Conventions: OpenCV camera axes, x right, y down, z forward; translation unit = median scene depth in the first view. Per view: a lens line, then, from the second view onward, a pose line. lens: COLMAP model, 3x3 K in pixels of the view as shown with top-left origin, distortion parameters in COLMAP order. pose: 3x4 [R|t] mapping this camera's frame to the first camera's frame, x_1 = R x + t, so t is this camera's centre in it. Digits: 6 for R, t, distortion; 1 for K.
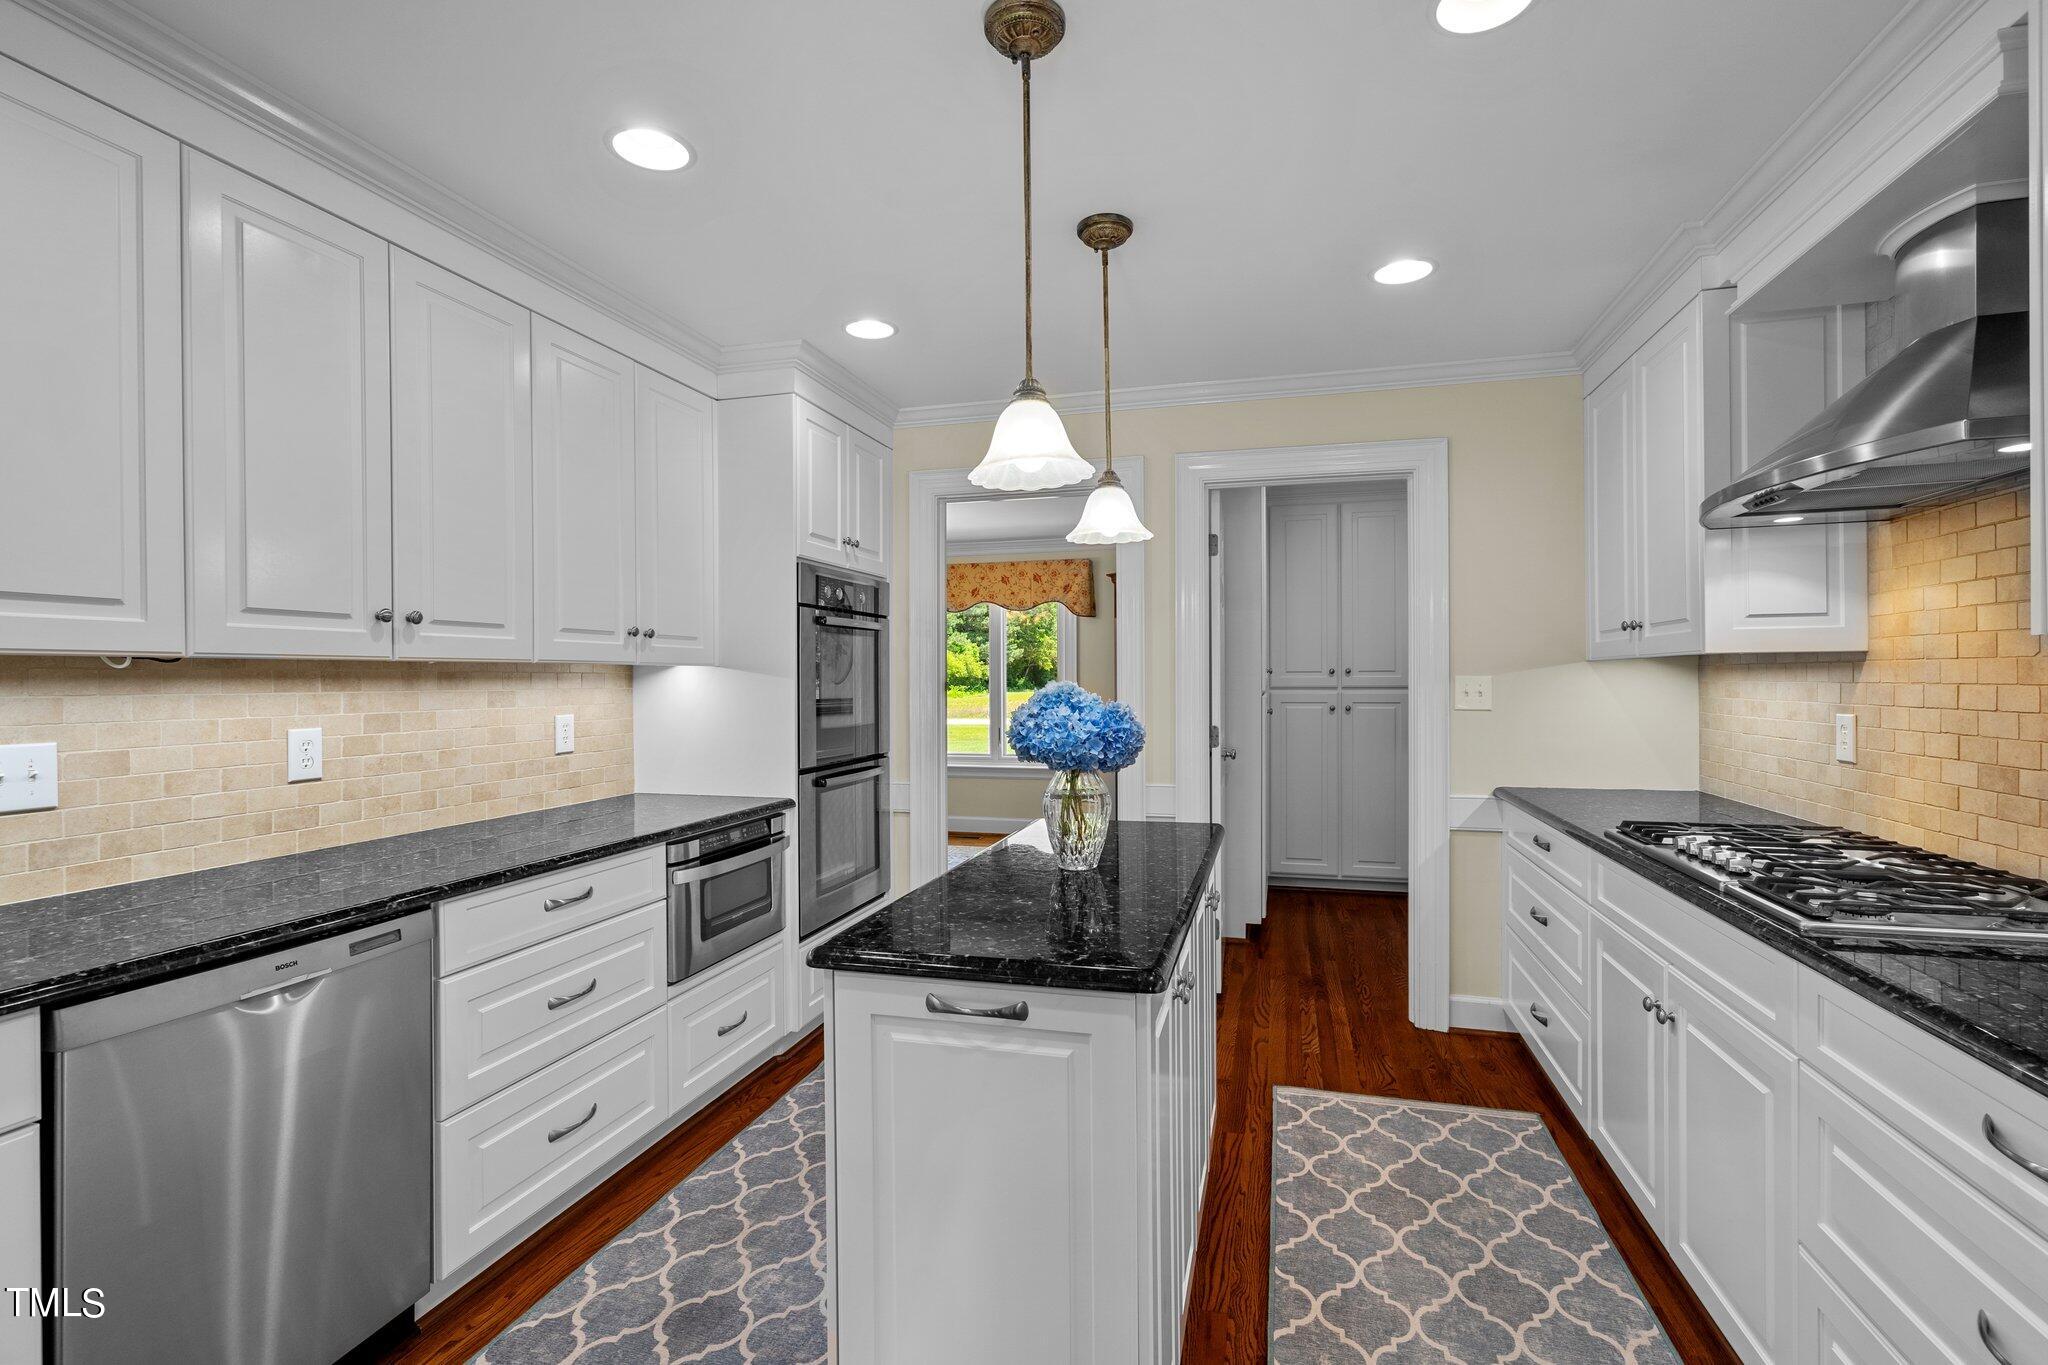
lens RADIAL K [[944.7, 0, 1021.2], [0, 944.7, 680.8], [0, 0, 1]] dist [-0.005154, 0.000680]
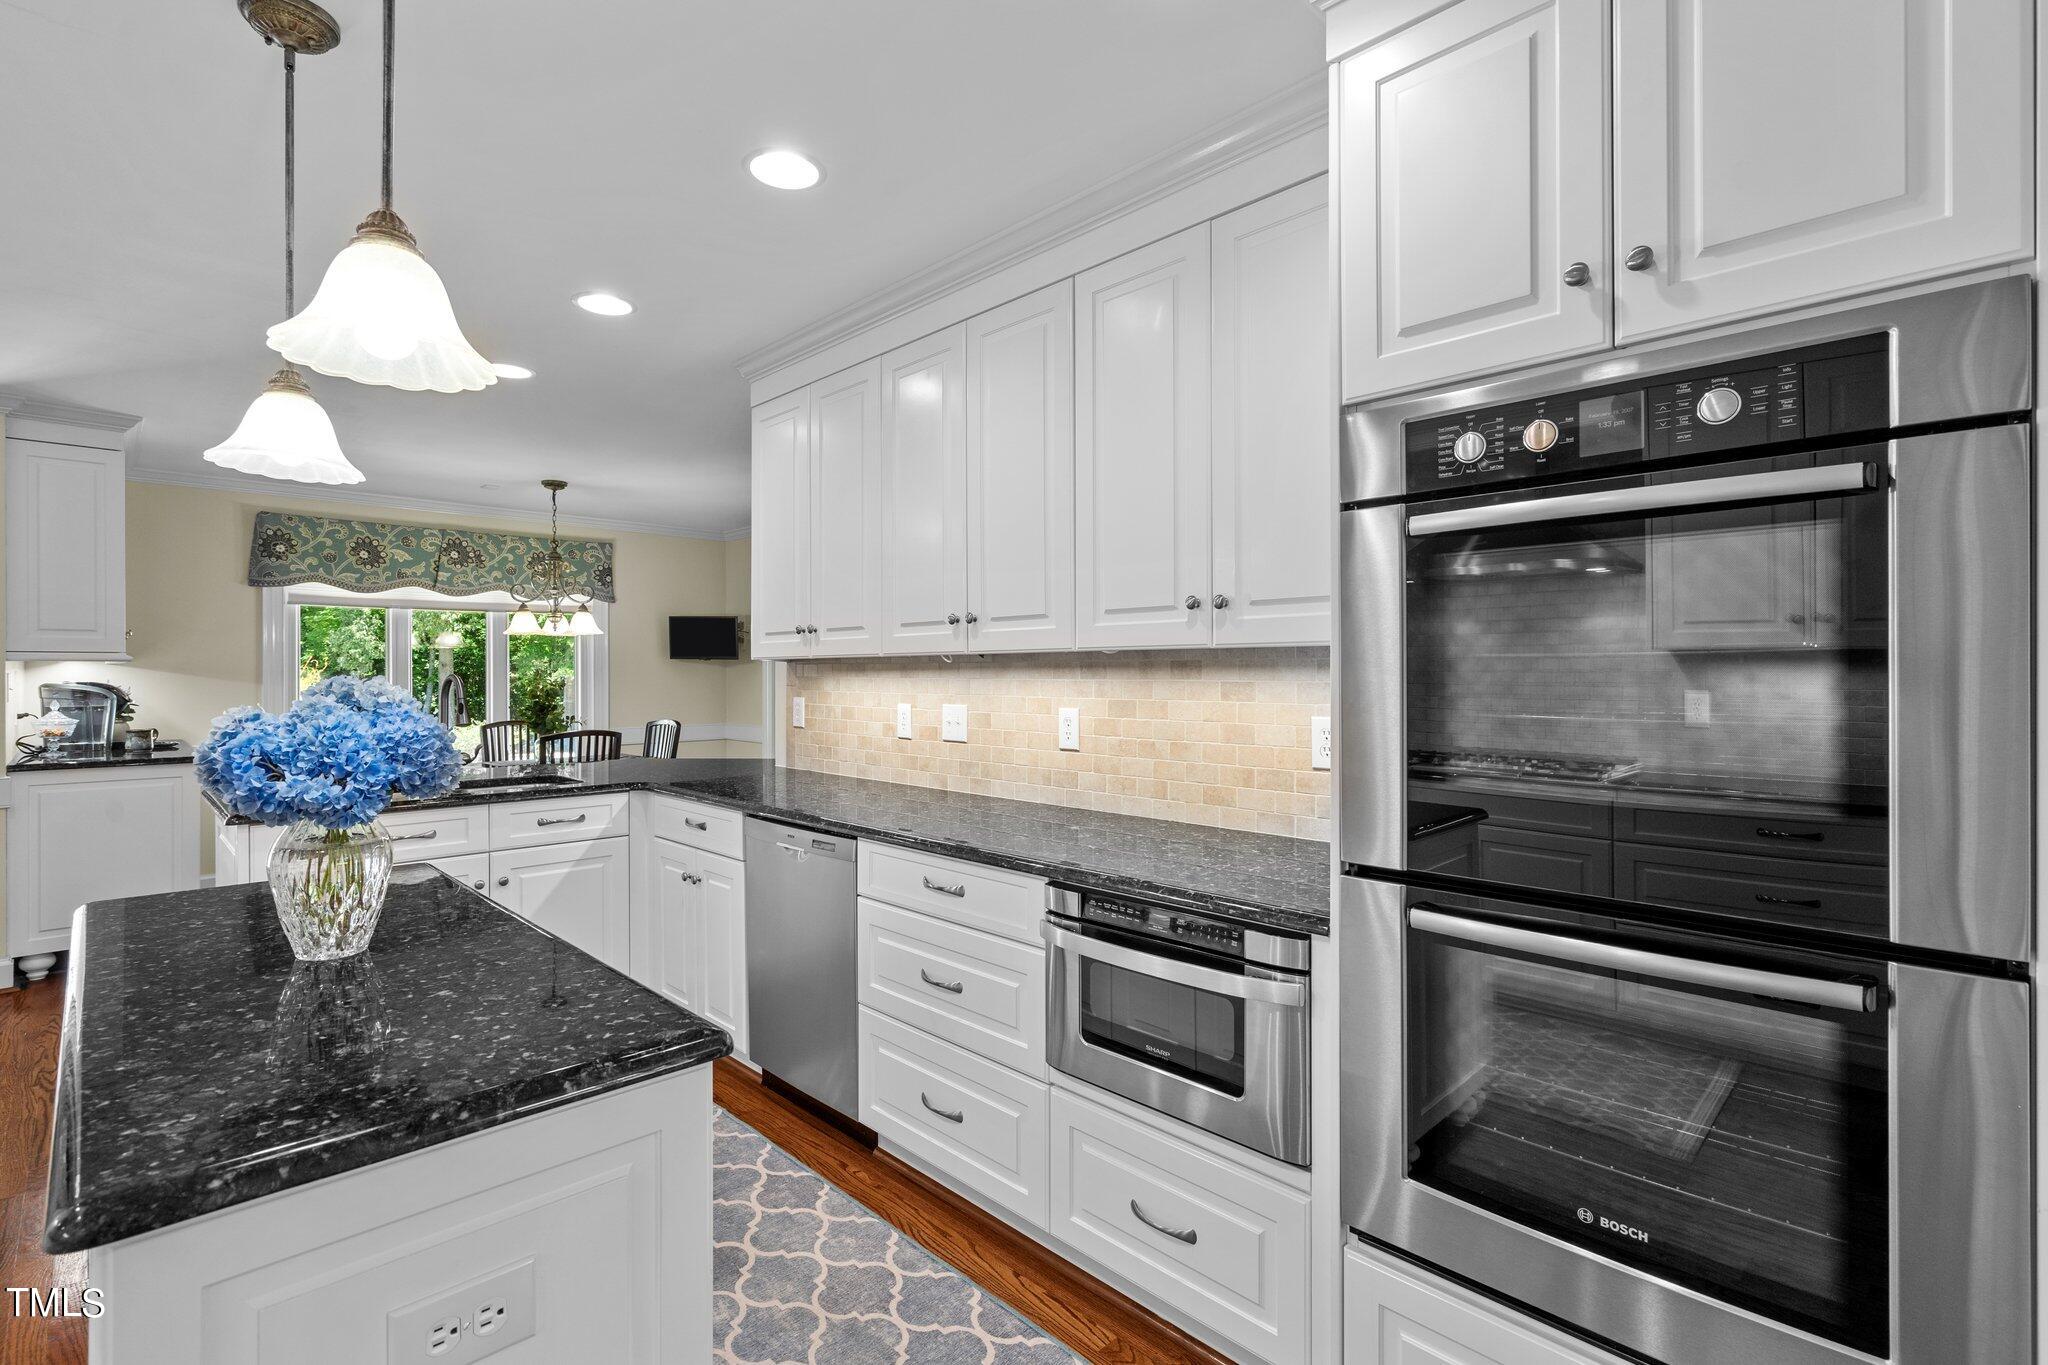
lens RADIAL K [[944.7, 0, 1020.8], [0, 944.7, 675.3], [0, 0, 1]] dist [-0.005154, 0.000680]
pose [[-0.502428, 0.011155, -0.864547, 0.320573], [0.005702, 0.999938, 0.009588, -0.004579], [0.864600, -0.000113, -0.502461, 1.438531]]
